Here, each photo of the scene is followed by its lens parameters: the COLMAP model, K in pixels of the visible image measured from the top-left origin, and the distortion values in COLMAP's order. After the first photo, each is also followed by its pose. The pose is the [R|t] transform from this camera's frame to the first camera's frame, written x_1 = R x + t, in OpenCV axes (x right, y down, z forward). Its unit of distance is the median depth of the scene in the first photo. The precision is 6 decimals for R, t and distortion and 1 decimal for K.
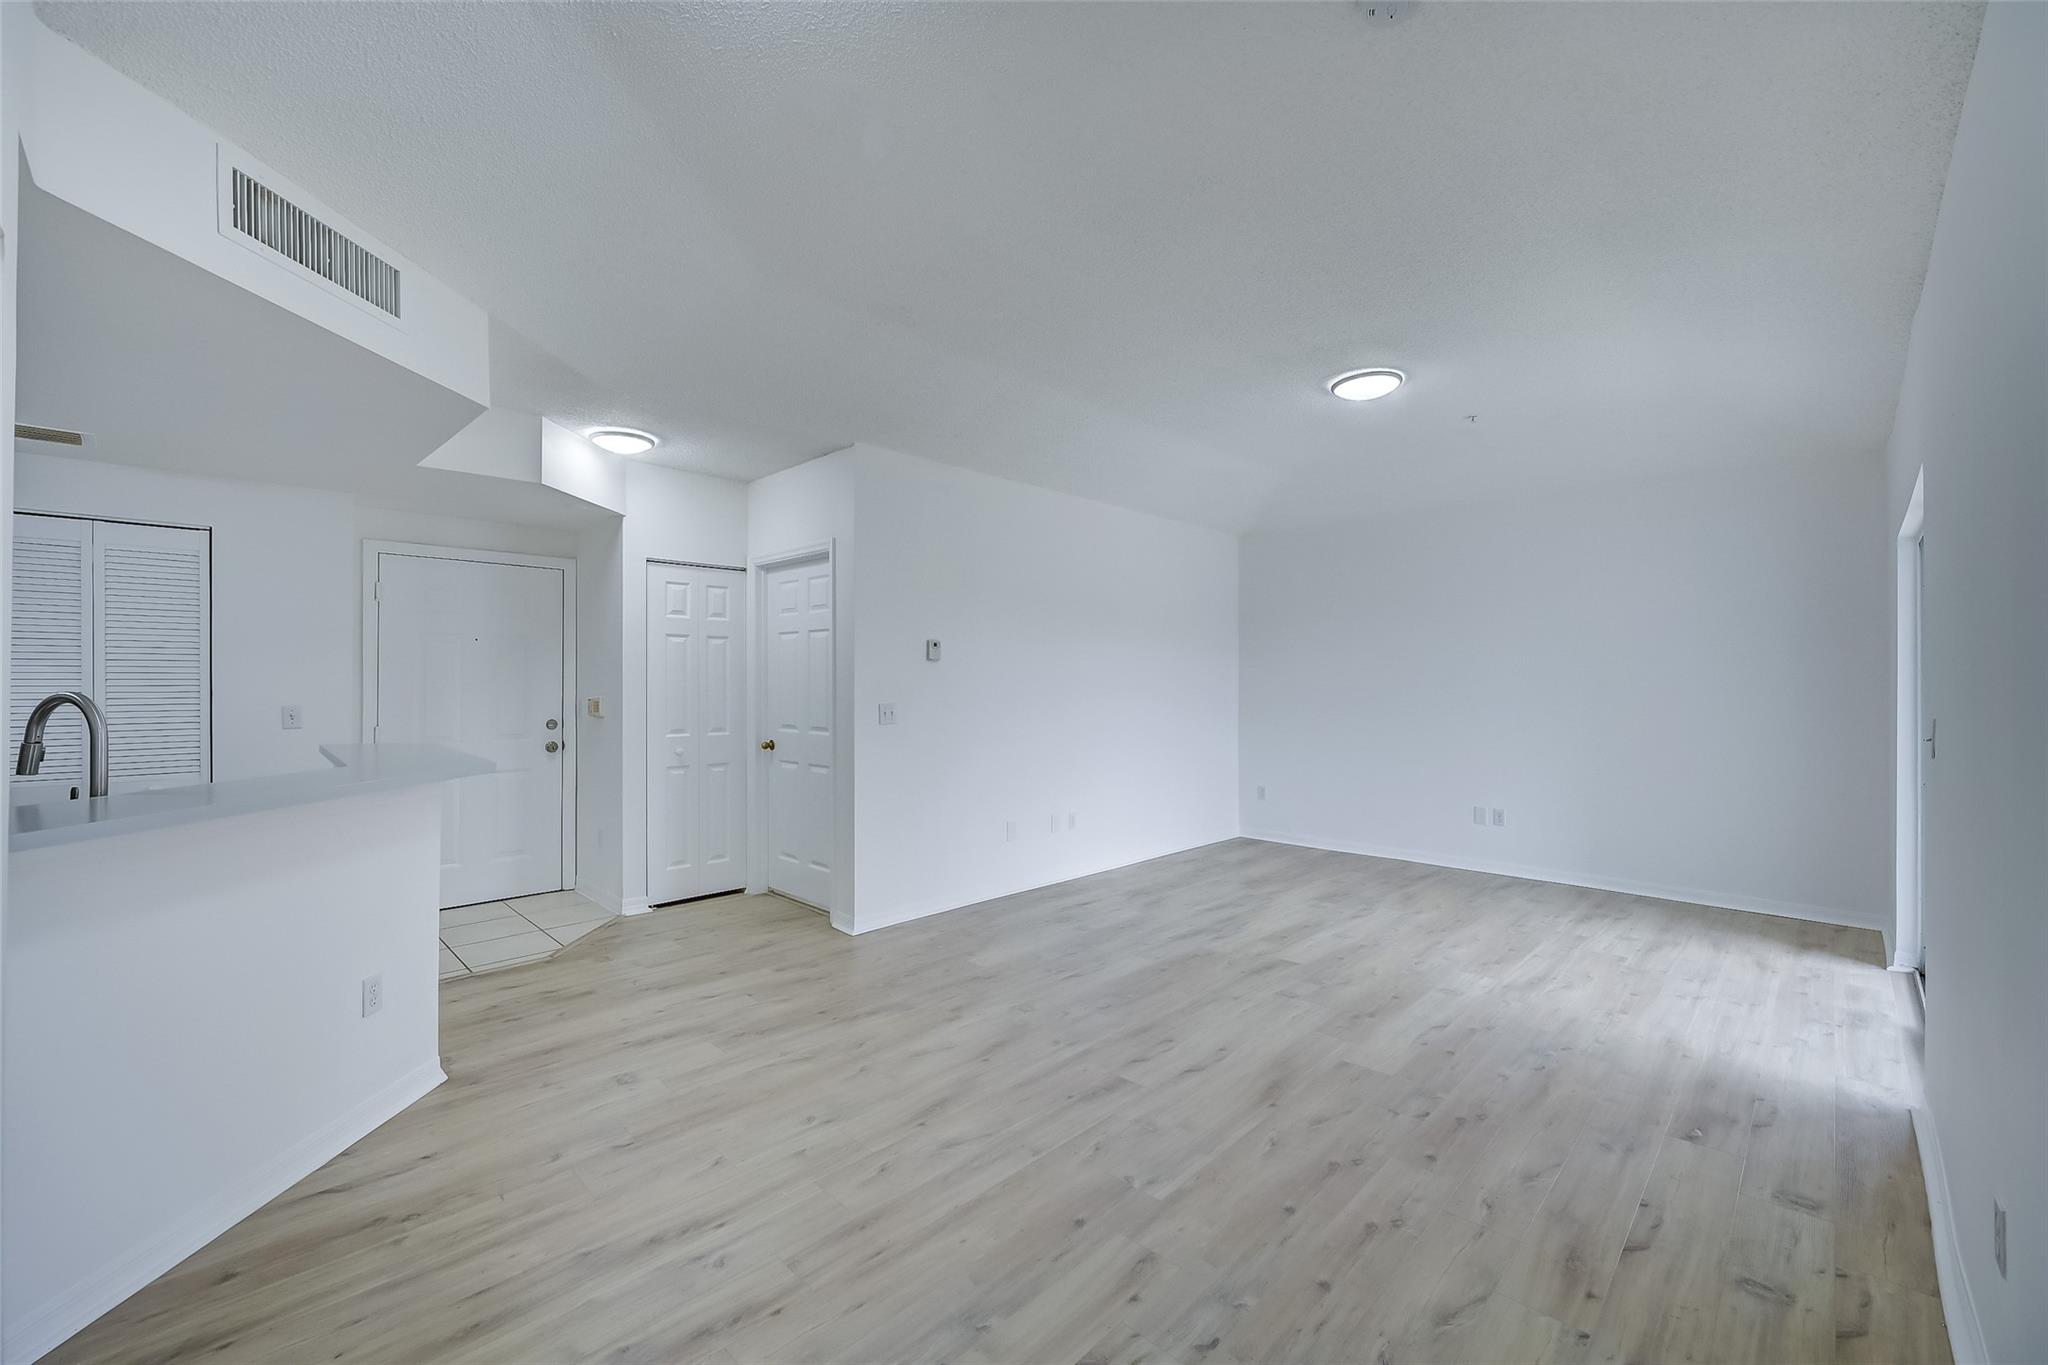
lens RADIAL K [[815.9, 0, 1049.0], [0, 815.9, 680.0], [0, 0, 1]] dist [0.001897, -0.000458]
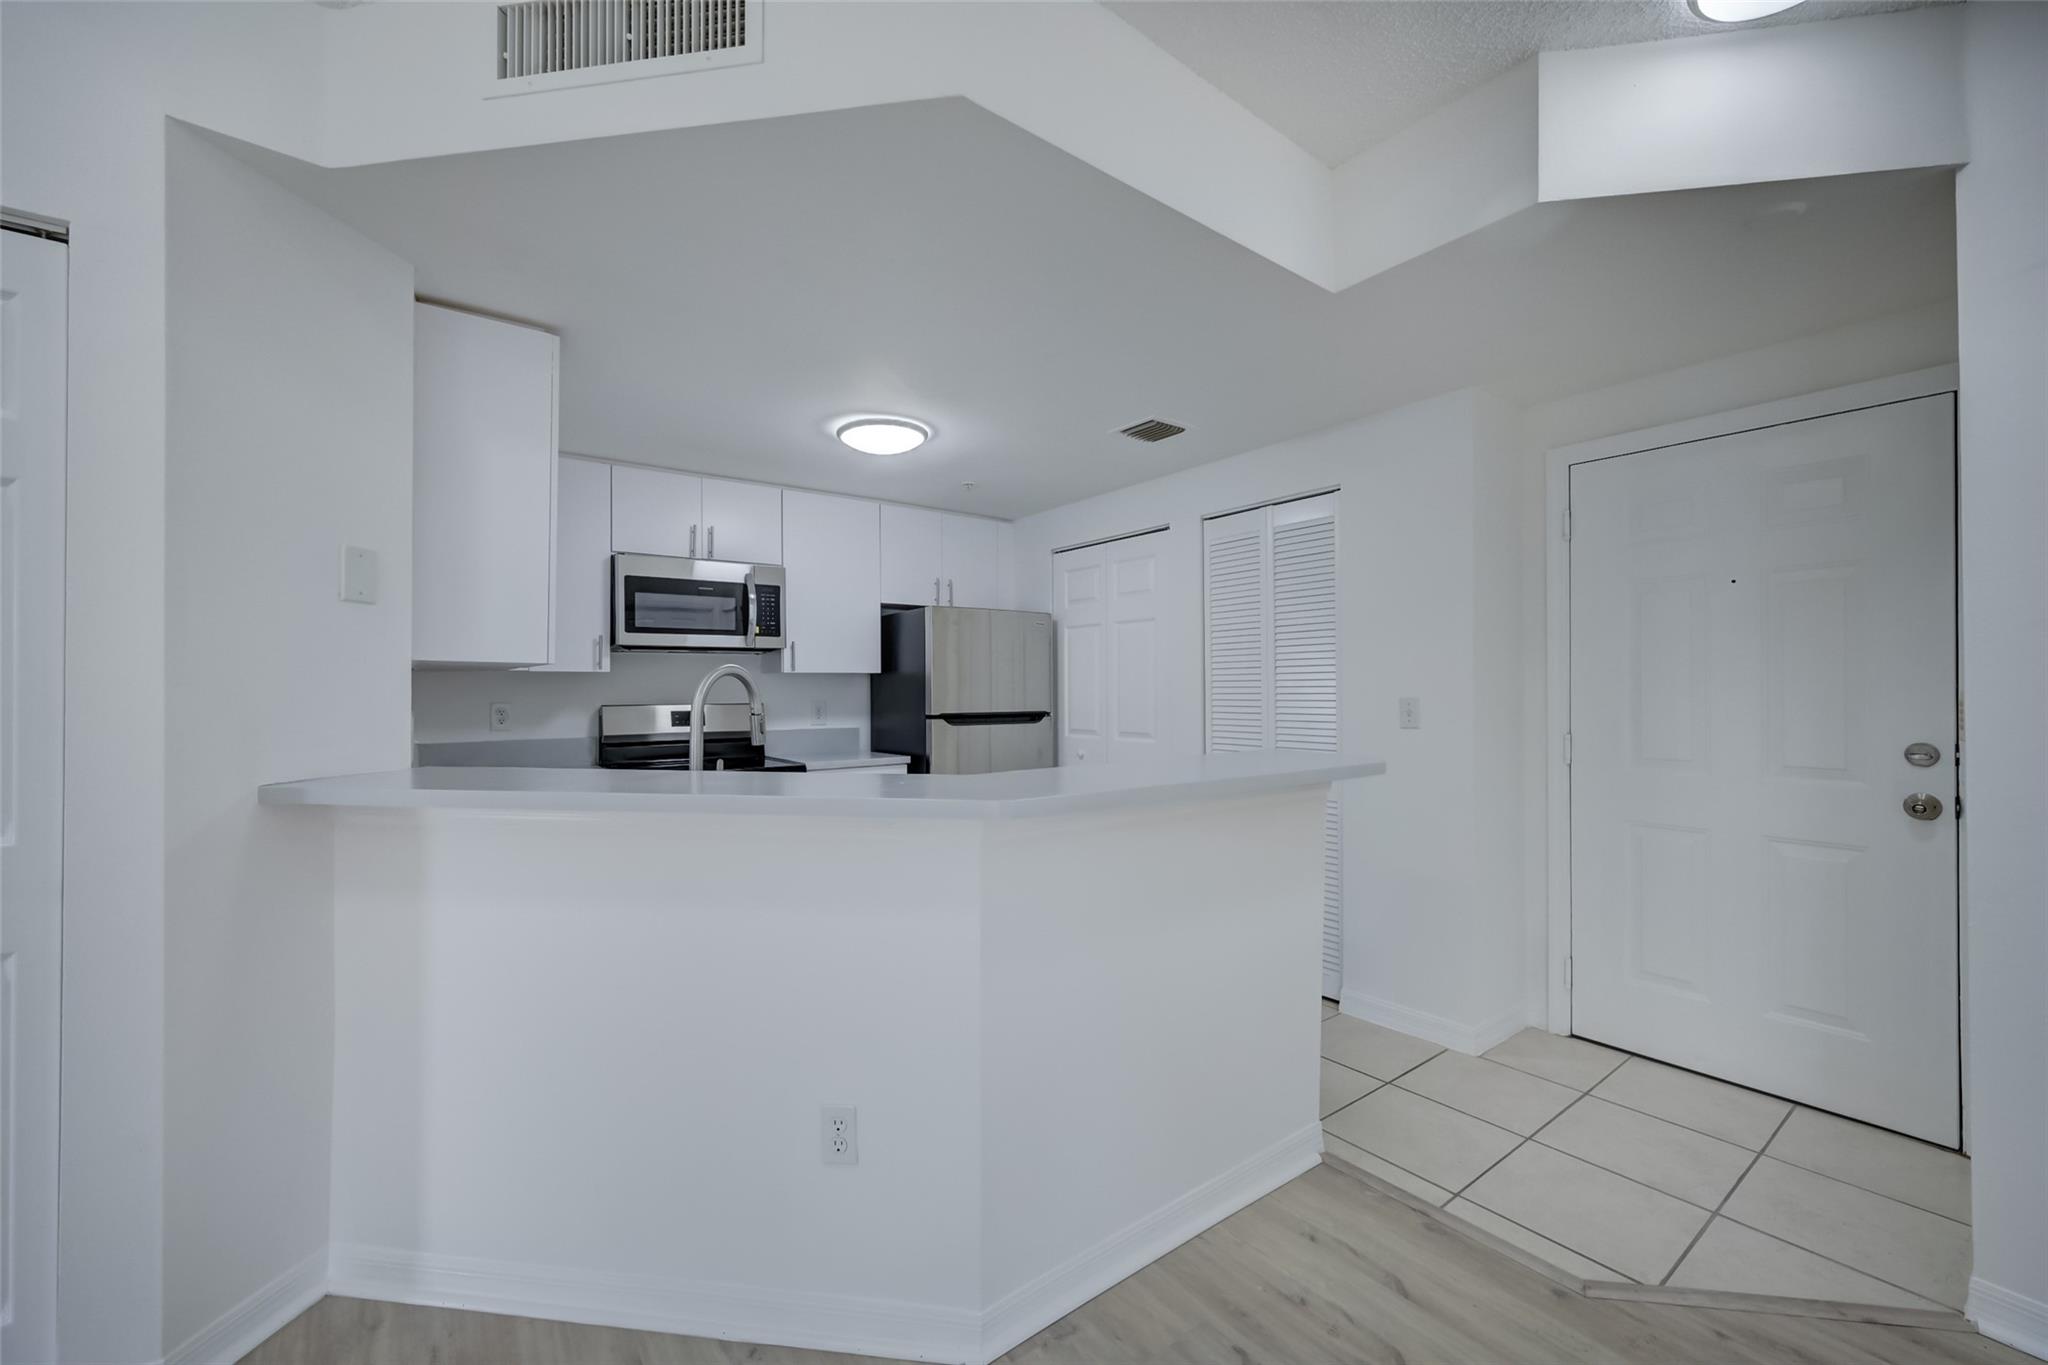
lens RADIAL K [[815.9, 0, 1034.8], [0, 815.9, 685.1], [0, 0, 1]] dist [0.001897, -0.000458]
pose [[-0.158796, -0.005655, -0.987295, -0.161710], [0.004644, 0.999968, -0.006474, 0.027213], [0.987301, -0.005613, -0.158764, 0.923464]]
